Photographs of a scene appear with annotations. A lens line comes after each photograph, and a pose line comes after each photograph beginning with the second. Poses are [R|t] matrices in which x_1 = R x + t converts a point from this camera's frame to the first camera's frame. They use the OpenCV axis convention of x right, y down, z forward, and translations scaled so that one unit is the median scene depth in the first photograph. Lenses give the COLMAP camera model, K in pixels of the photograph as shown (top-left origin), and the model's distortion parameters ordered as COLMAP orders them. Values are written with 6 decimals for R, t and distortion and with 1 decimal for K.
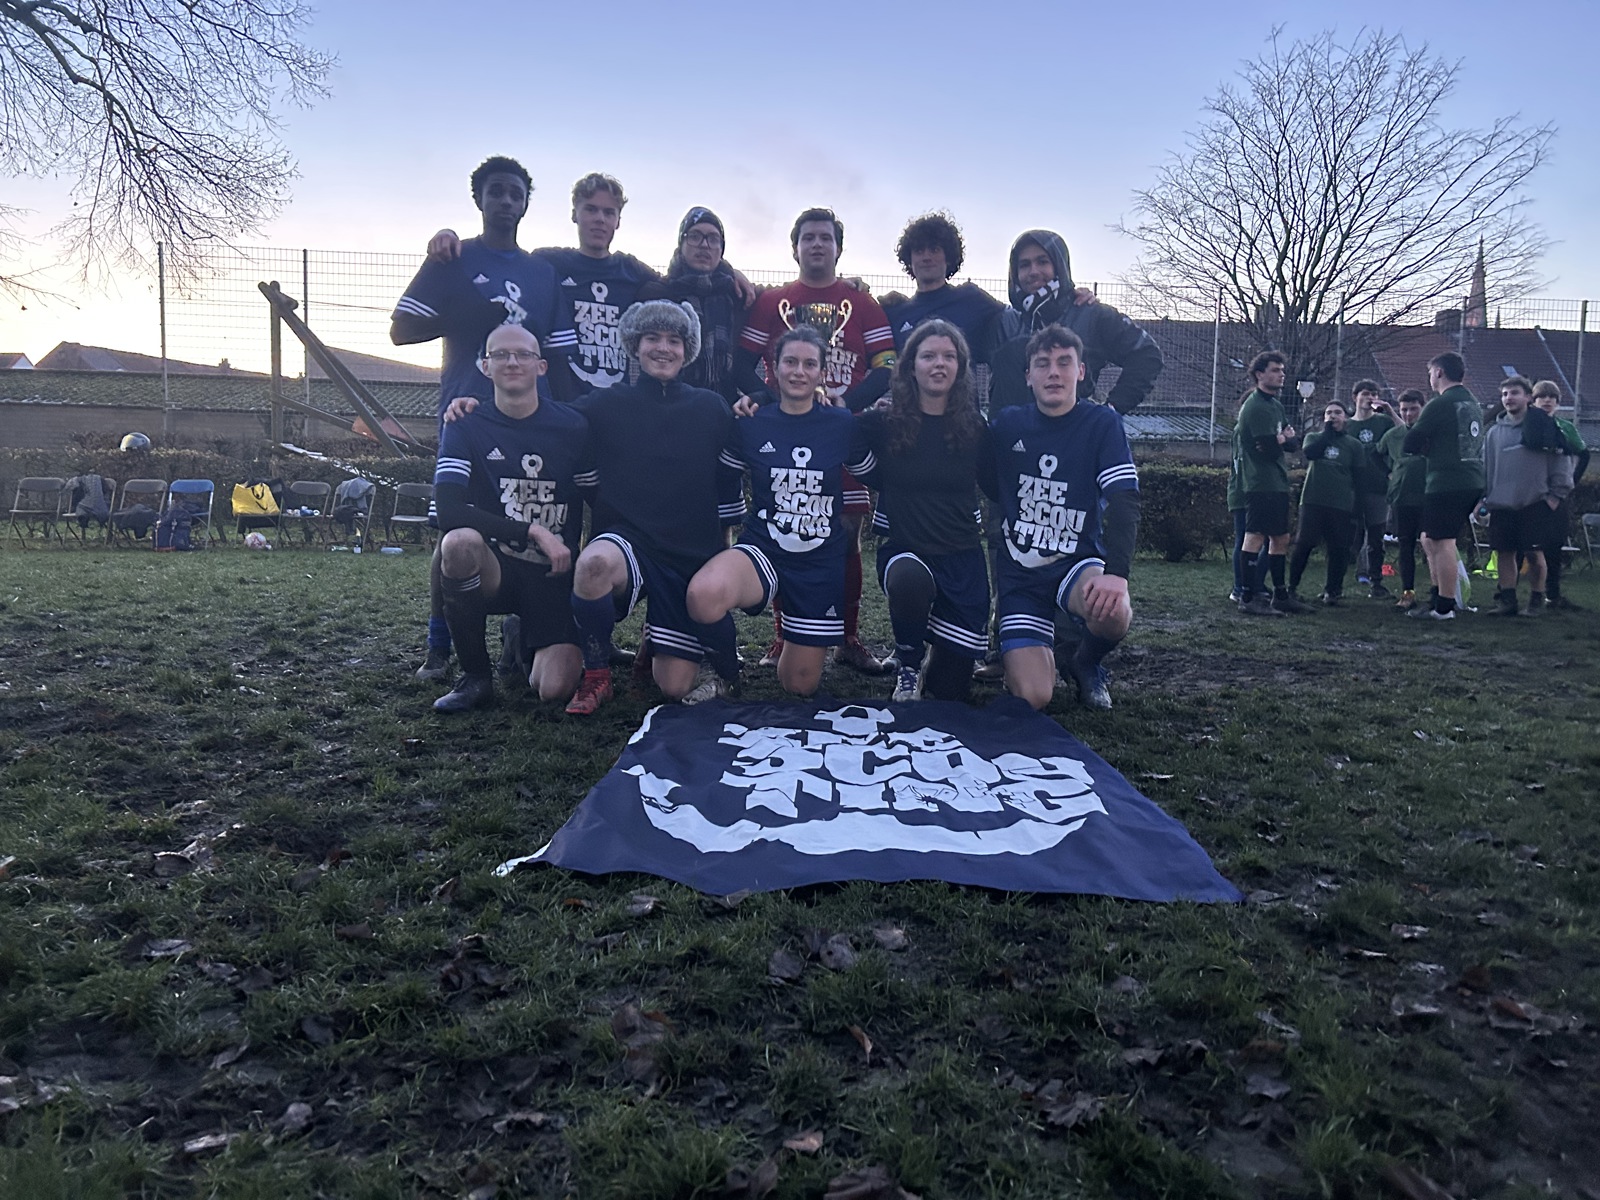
lens RADIAL K [[1183.0, 0, 809.3], [0, 1183.0, 595.8], [0, 0, 1]] dist [0.055181, -0.061829]
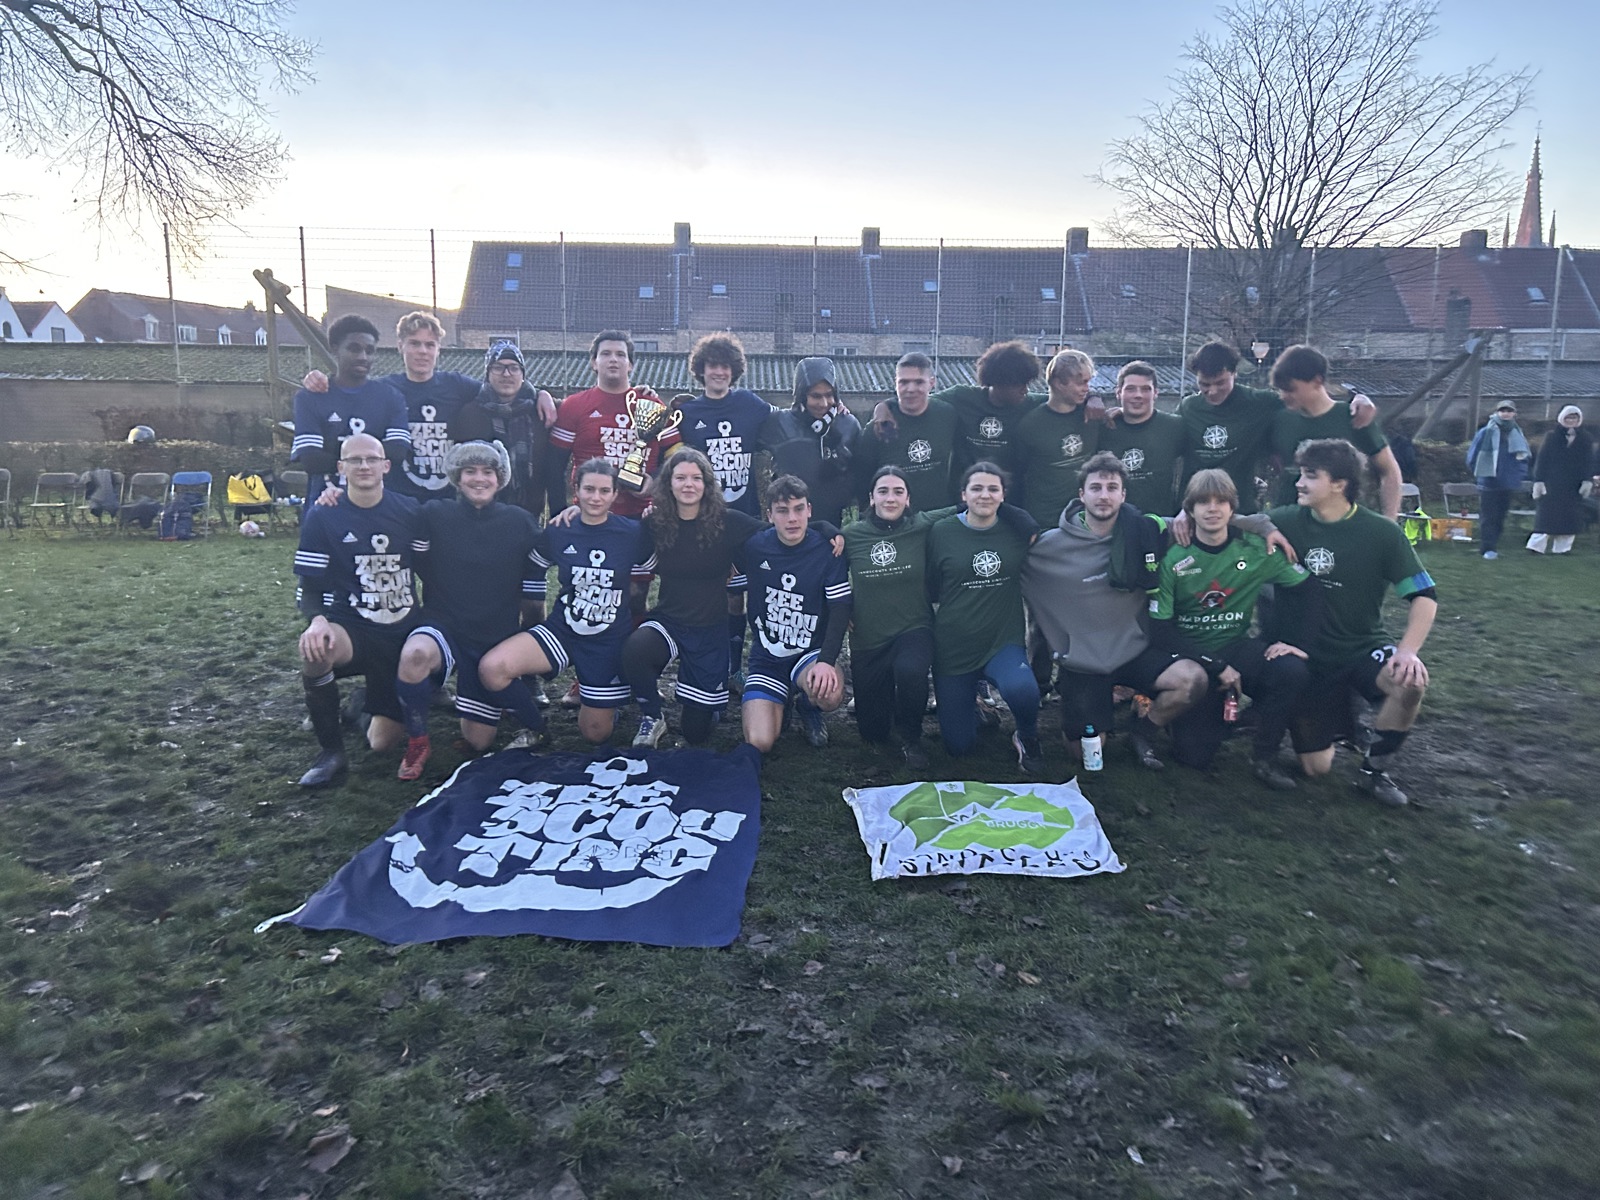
lens RADIAL K [[1183.0, 0, 793.1], [0, 1183.0, 603.7], [0, 0, 1]] dist [0.055181, -0.061829]
pose [[0.999130, -0.009822, -0.040525, 0.226662], [0.012585, 0.997571, 0.068508, -0.130938], [0.039754, -0.068959, 0.996827, -0.228614]]
